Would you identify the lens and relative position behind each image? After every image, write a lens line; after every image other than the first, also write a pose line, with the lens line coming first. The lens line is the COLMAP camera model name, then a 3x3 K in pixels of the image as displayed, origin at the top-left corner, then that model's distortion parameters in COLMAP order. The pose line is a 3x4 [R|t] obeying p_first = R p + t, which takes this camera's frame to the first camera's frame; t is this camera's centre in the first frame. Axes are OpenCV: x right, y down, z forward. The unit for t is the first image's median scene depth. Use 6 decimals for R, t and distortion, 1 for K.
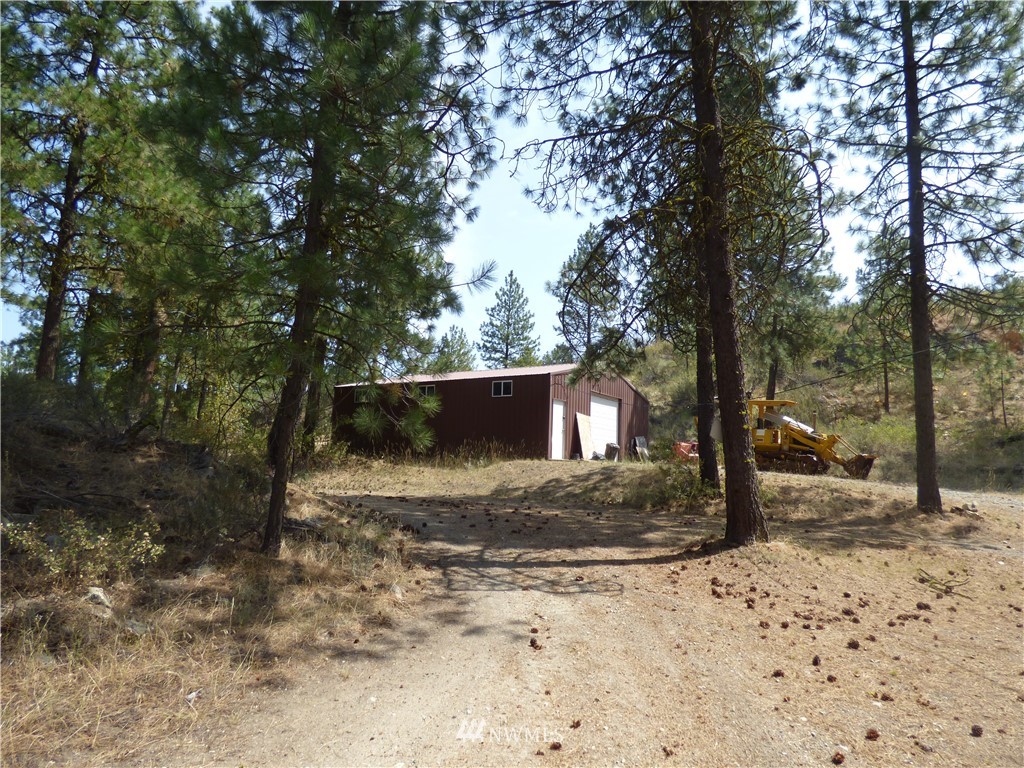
lens RADIAL K [[622.8, 0, 516.5], [0, 622.8, 381.9], [0, 0, 1]] dist [-0.017783, 0.000482]
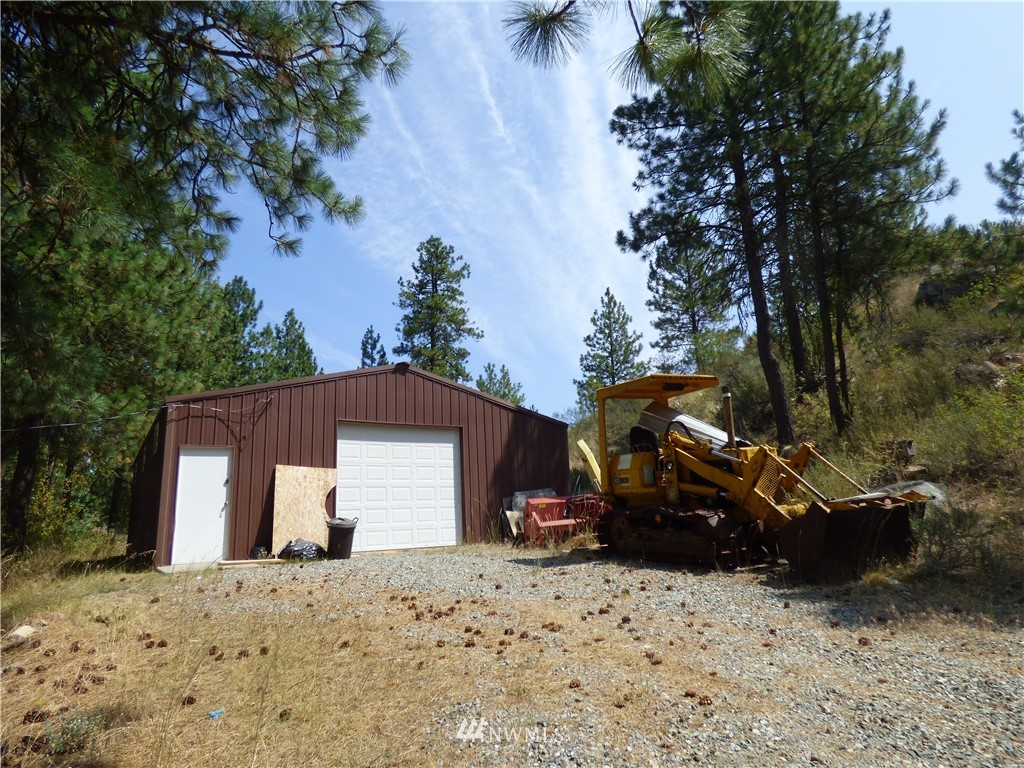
lens RADIAL K [[622.8, 0, 516.5], [0, 622.8, 381.9], [0, 0, 1]] dist [-0.017783, 0.000482]
pose [[0.943829, -0.161771, -0.288125, 0.421267], [0.141470, 0.985835, -0.090086, 0.051933], [0.298617, 0.044265, 0.953346, 0.534821]]
